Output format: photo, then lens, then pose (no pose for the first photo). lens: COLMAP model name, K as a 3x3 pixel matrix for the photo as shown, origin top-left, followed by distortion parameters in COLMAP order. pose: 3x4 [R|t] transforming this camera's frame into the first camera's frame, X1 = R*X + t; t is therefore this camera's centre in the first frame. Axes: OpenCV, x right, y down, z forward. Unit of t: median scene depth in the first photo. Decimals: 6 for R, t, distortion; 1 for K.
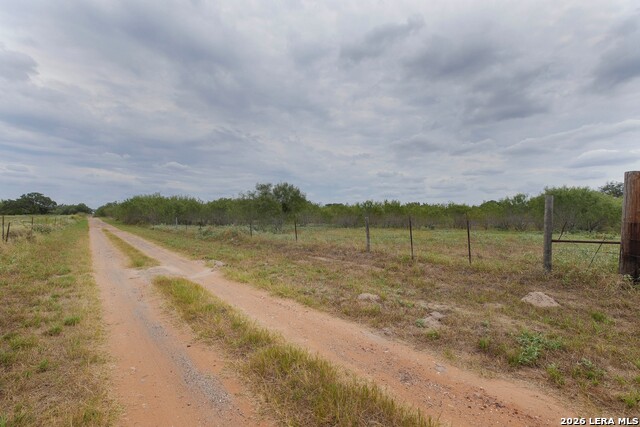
lens RADIAL K [[301.3, 0, 320.3], [0, 301.3, 210.8], [0, 0, 1]] dist [0.002729, 0.003107]
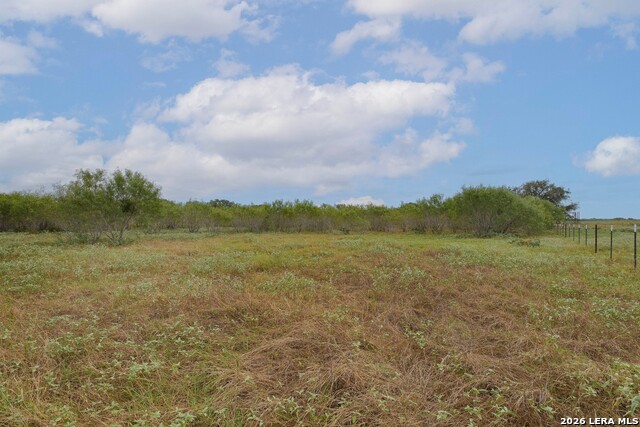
lens RADIAL K [[301.3, 0, 319.8], [0, 301.3, 215.1], [0, 0, 1]] dist [0.002729, 0.003107]
pose [[0.973876, -0.002718, 0.227063, 0.086933], [0.000861, 0.999965, 0.008274, 0.001323], [-0.227078, -0.007863, 0.973845, 0.154160]]
